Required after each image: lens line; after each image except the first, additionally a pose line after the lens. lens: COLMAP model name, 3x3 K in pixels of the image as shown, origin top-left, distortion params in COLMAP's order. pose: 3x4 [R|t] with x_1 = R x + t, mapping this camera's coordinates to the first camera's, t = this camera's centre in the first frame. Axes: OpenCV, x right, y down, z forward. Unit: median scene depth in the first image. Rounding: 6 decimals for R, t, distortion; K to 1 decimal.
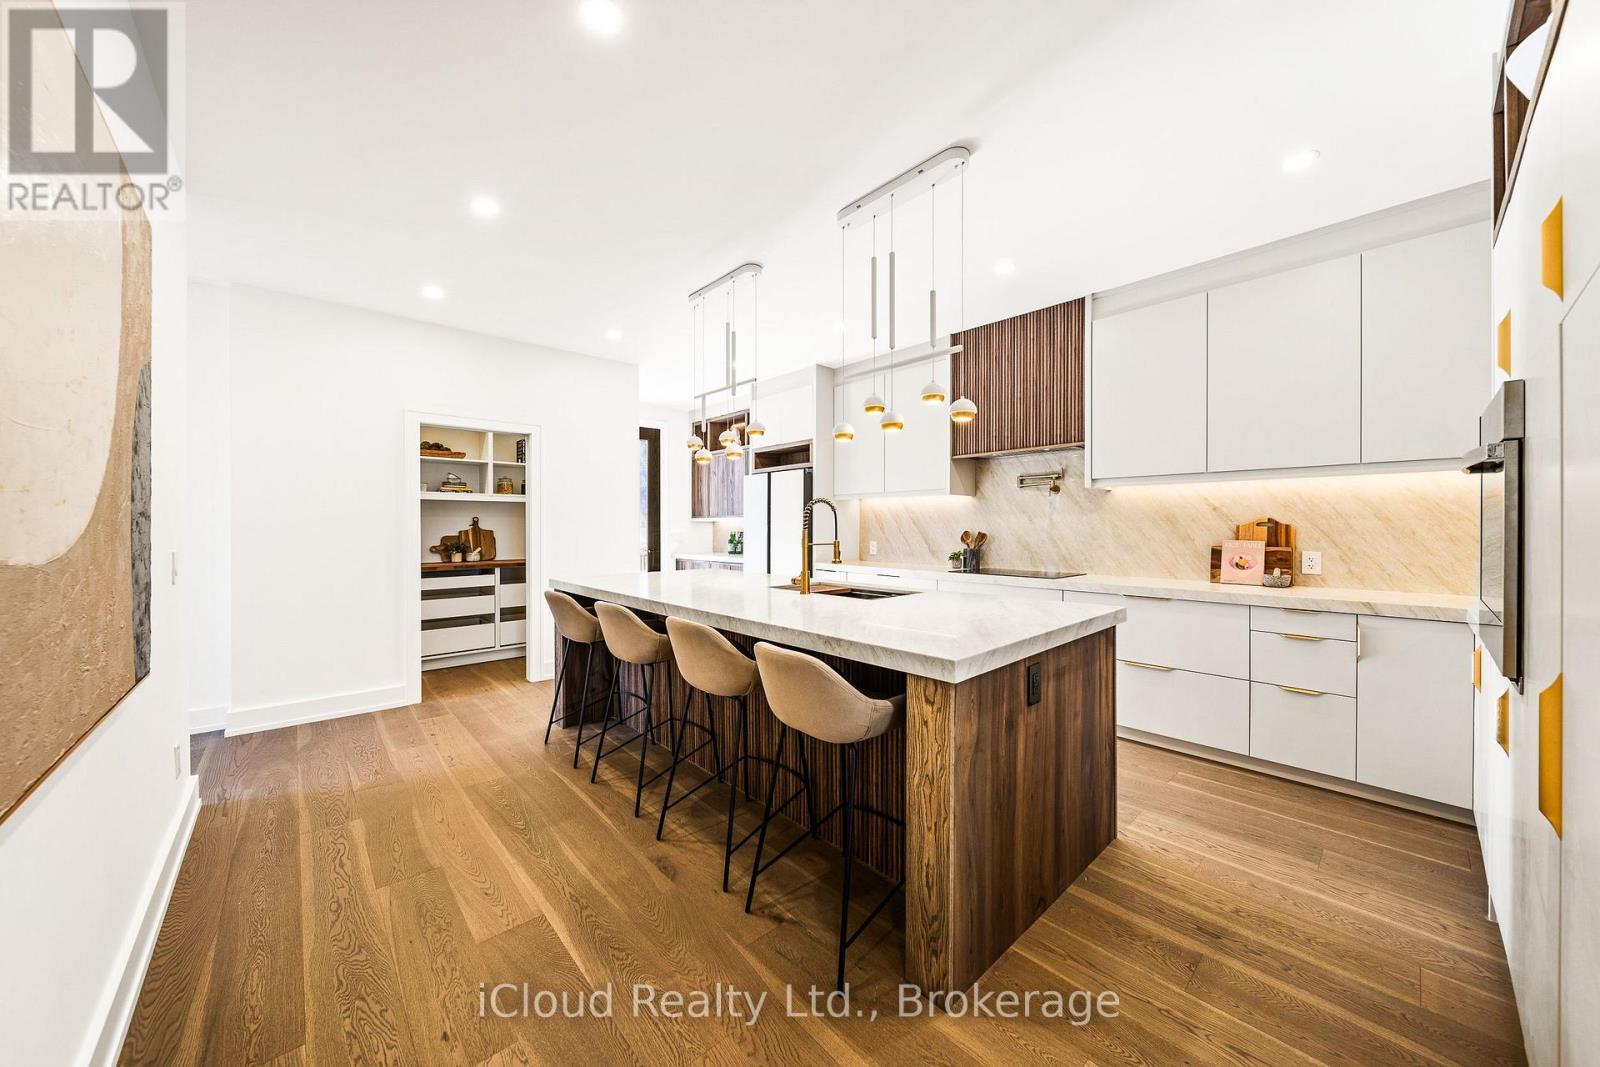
lens RADIAL K [[560.8, 0, 795.2], [0, 560.8, 528.4], [0, 0, 1]] dist [-0.002345, -0.000271]
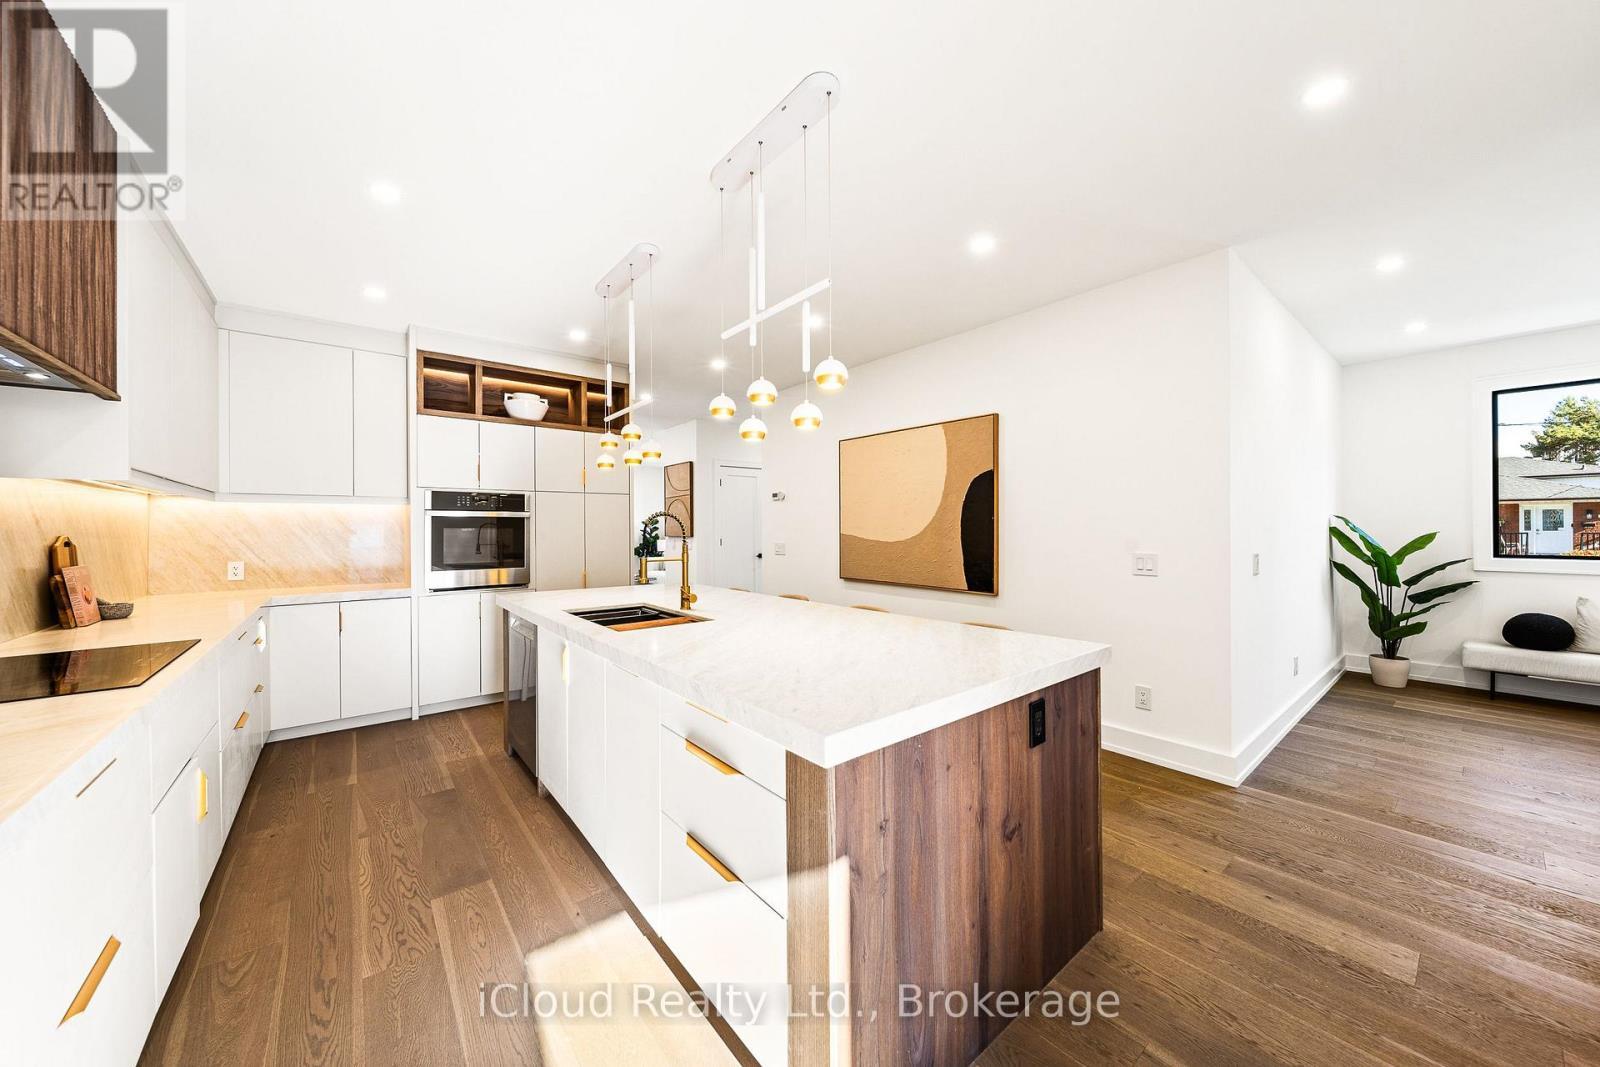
lens RADIAL K [[560.8, 0, 795.2], [0, 560.8, 528.4], [0, 0, 1]] dist [-0.002345, -0.000271]
pose [[-0.998216, 0.005378, 0.059461, -0.150464], [0.005662, 0.999973, 0.004615, -0.019403], [-0.059435, 0.004944, -0.998220, 1.286566]]
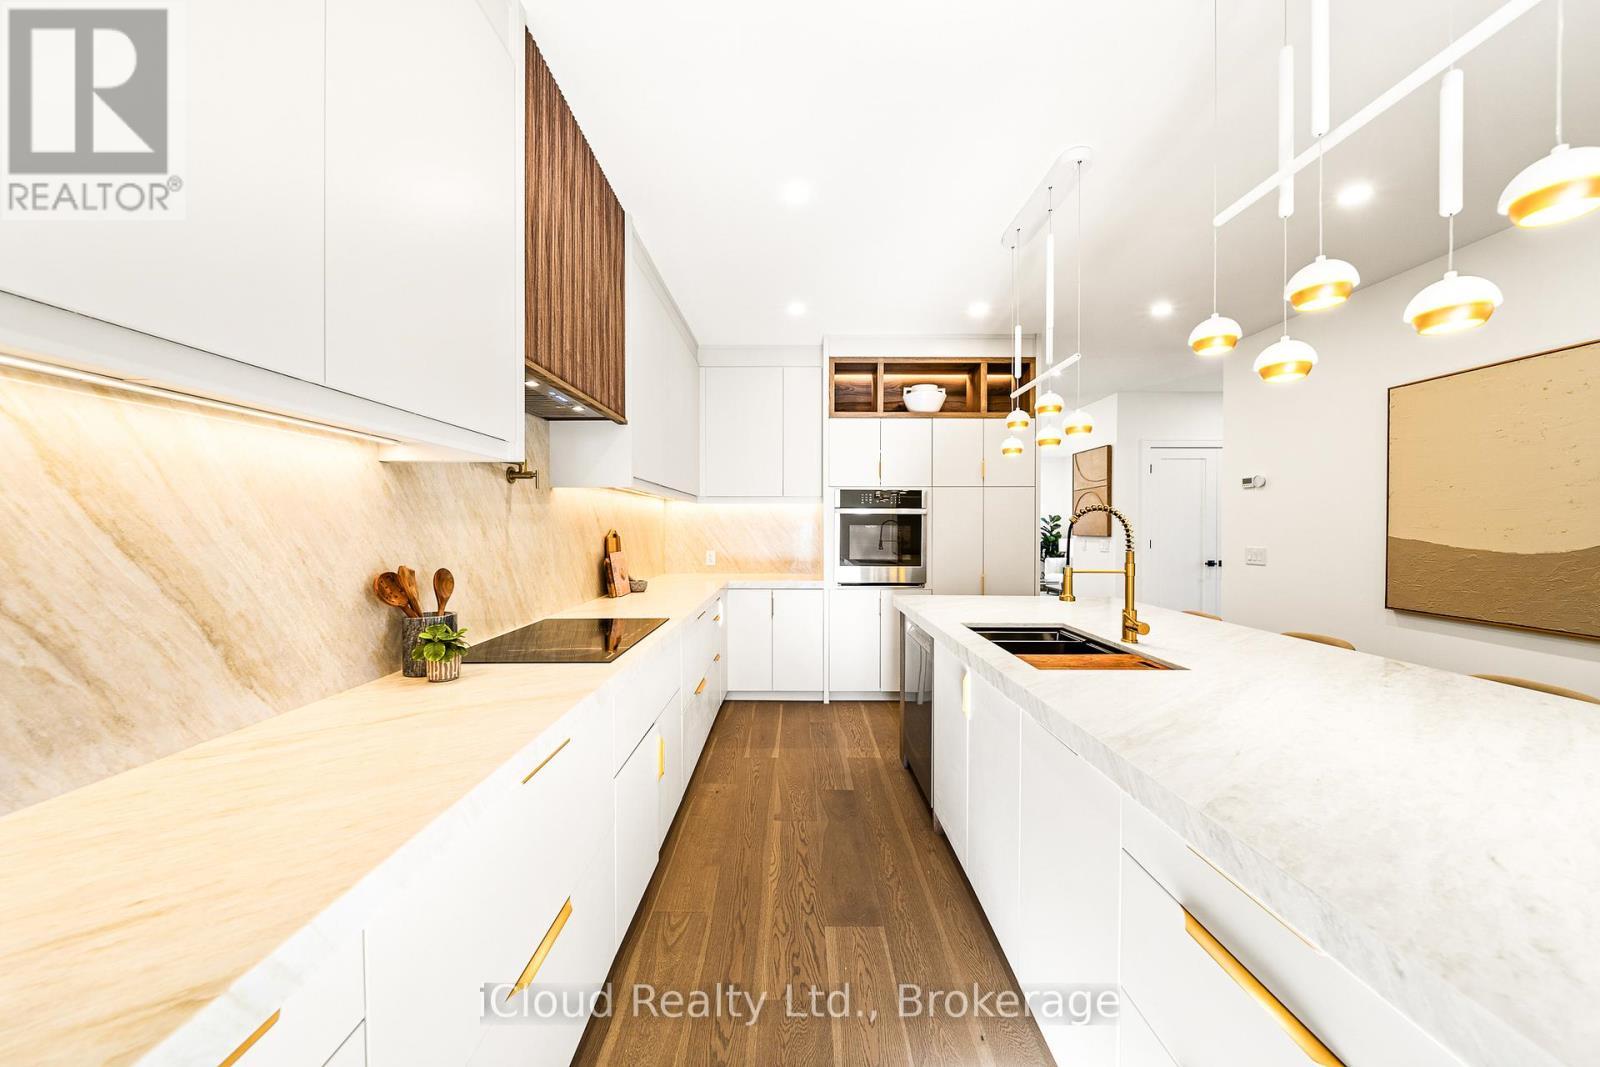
lens RADIAL K [[560.8, 0, 795.2], [0, 560.8, 528.4], [0, 0, 1]] dist [-0.002345, -0.000271]
pose [[-0.744006, -0.003936, 0.668162, -0.090497], [0.001953, 0.999966, 0.008066, -0.021231], [-0.668171, 0.007306, -0.743972, 1.178030]]
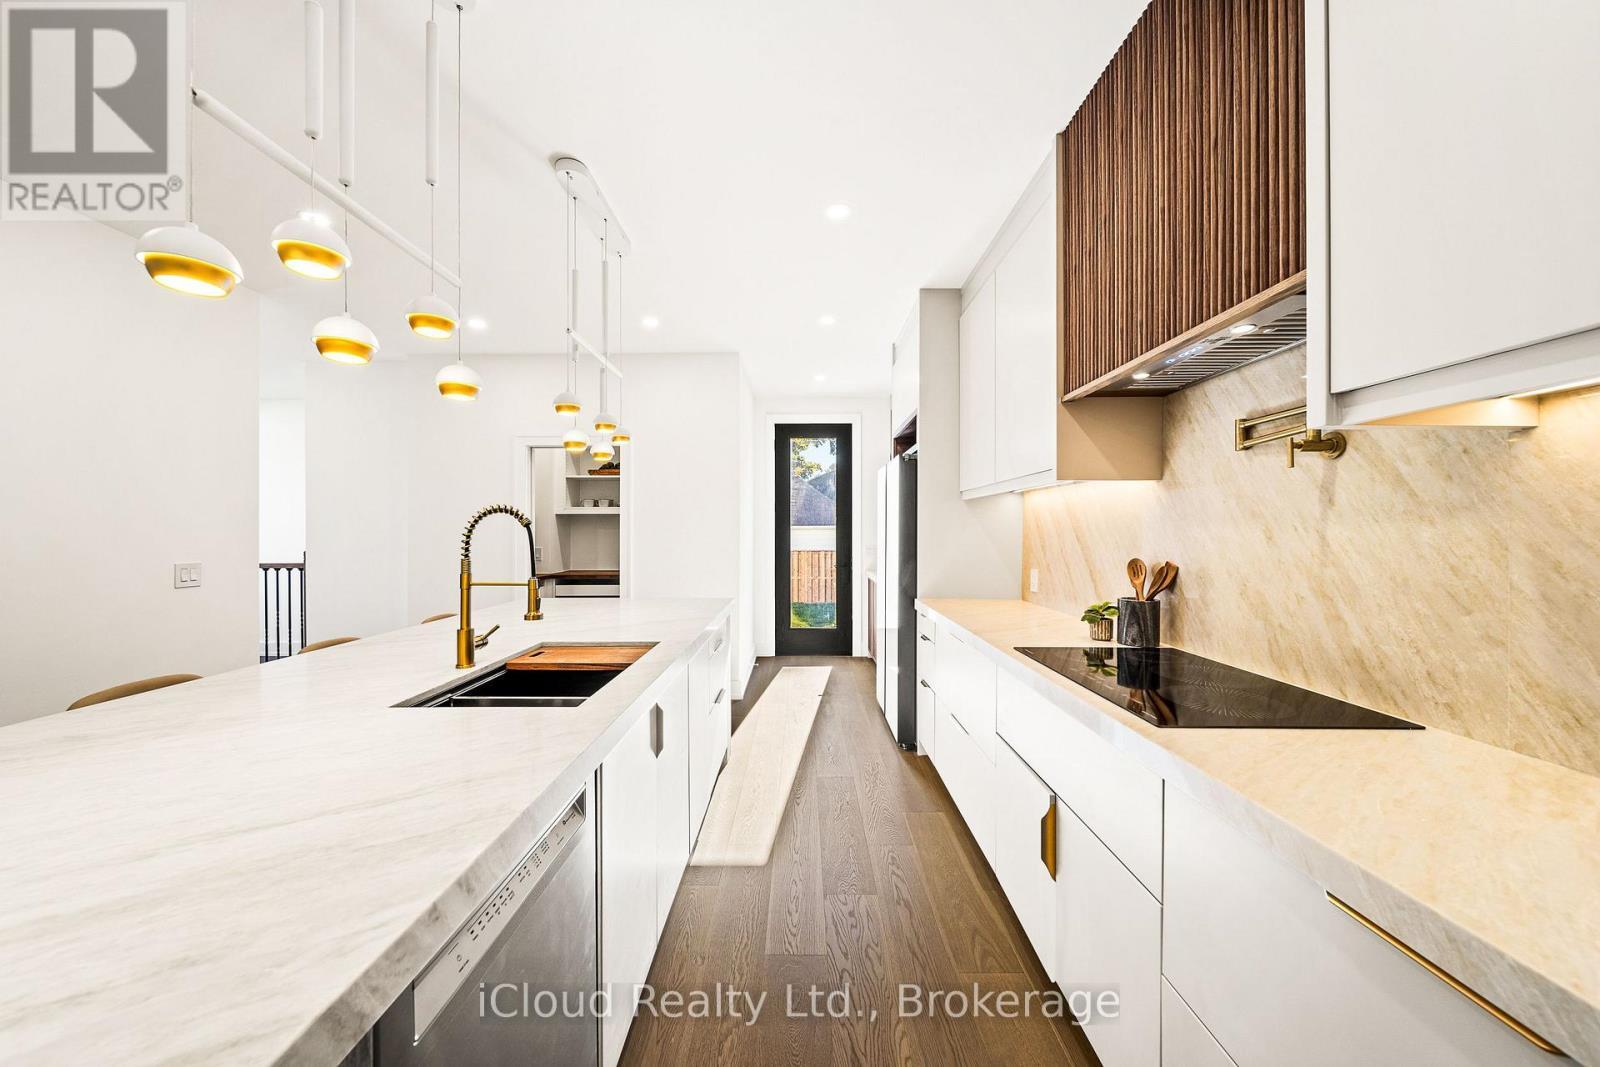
lens RADIAL K [[560.8, 0, 795.2], [0, 560.8, 528.4], [0, 0, 1]] dist [-0.002345, -0.000271]
pose [[0.736605, -0.006852, -0.676288, 0.439897], [-0.000155, 0.999947, -0.010299, -0.016316], [0.676323, 0.007691, 0.736565, 0.526624]]
